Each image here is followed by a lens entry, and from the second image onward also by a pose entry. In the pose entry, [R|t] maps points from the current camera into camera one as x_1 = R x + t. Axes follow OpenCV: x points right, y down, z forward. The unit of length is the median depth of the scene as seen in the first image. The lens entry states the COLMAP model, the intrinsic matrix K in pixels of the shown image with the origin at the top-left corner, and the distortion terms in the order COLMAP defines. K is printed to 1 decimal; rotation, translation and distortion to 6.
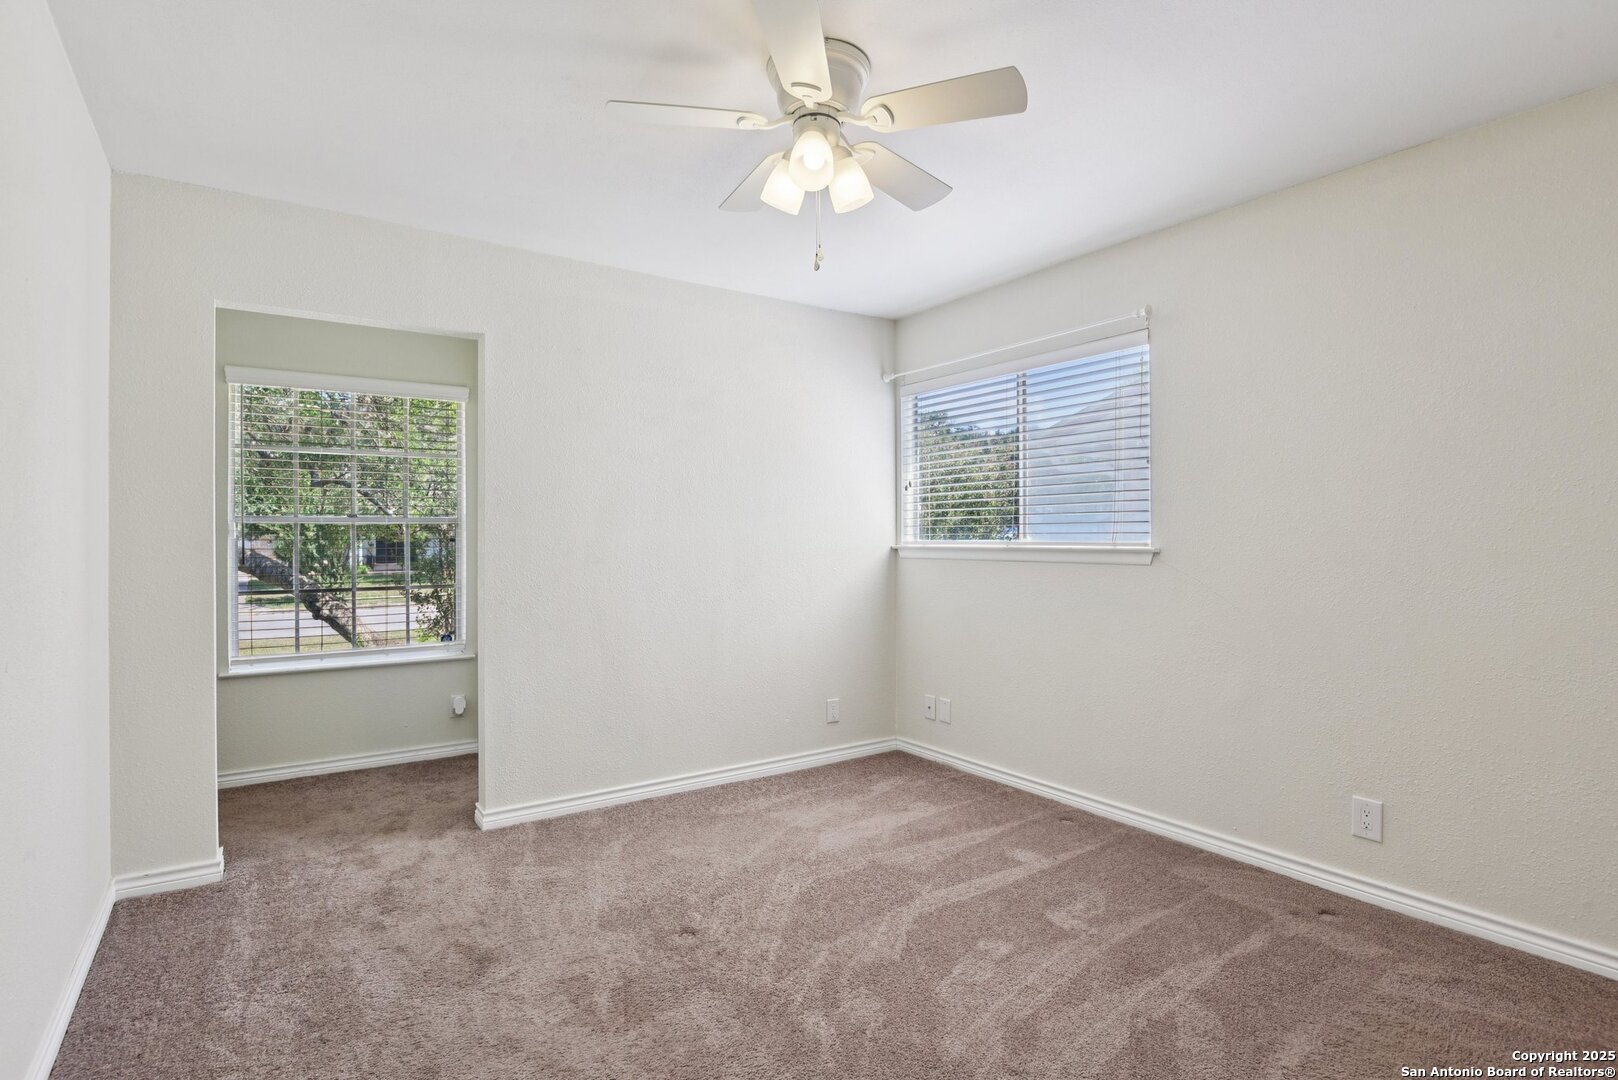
lens RADIAL K [[817.8, 0, 810.3], [0, 817.8, 536.7], [0, 0, 1]] dist [0.028331, -0.005839]
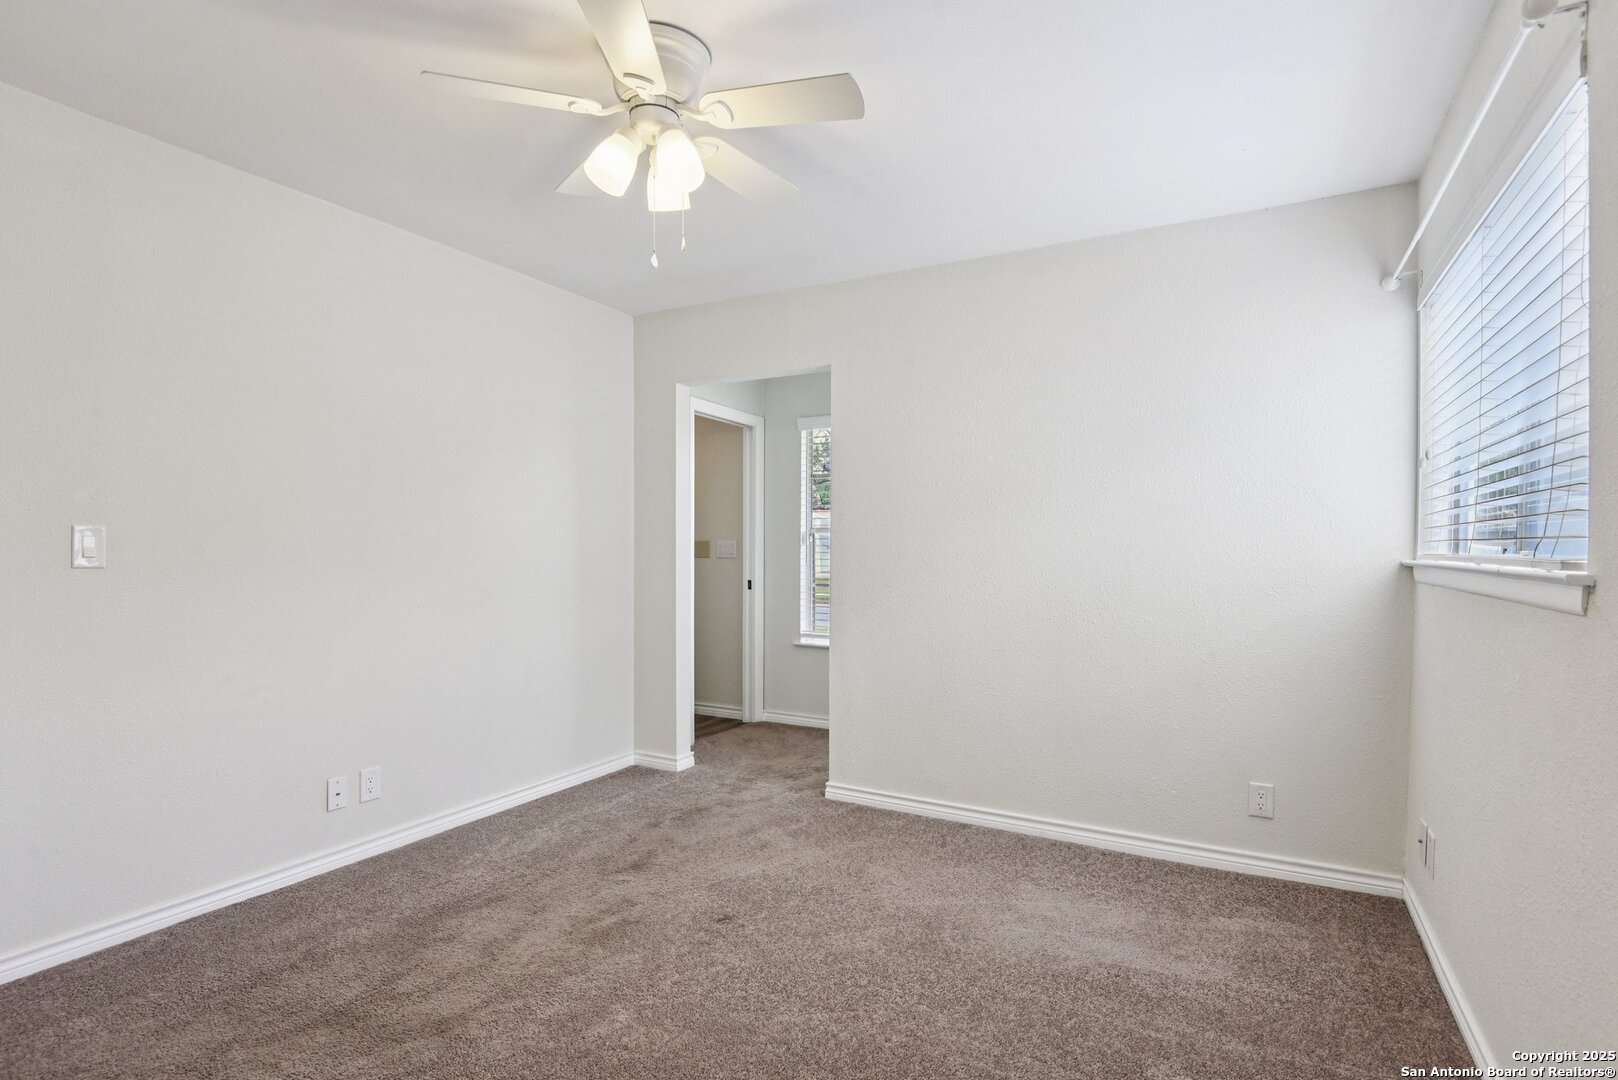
lens RADIAL K [[817.8, 0, 777.7], [0, 817.8, 561.8], [0, 0, 1]] dist [0.028331, -0.005839]
pose [[0.446241, 0.022394, -0.894633, 0.605082], [-0.004457, 0.999730, 0.022802, 0.000576], [0.894902, -0.006188, 0.446220, 0.442994]]
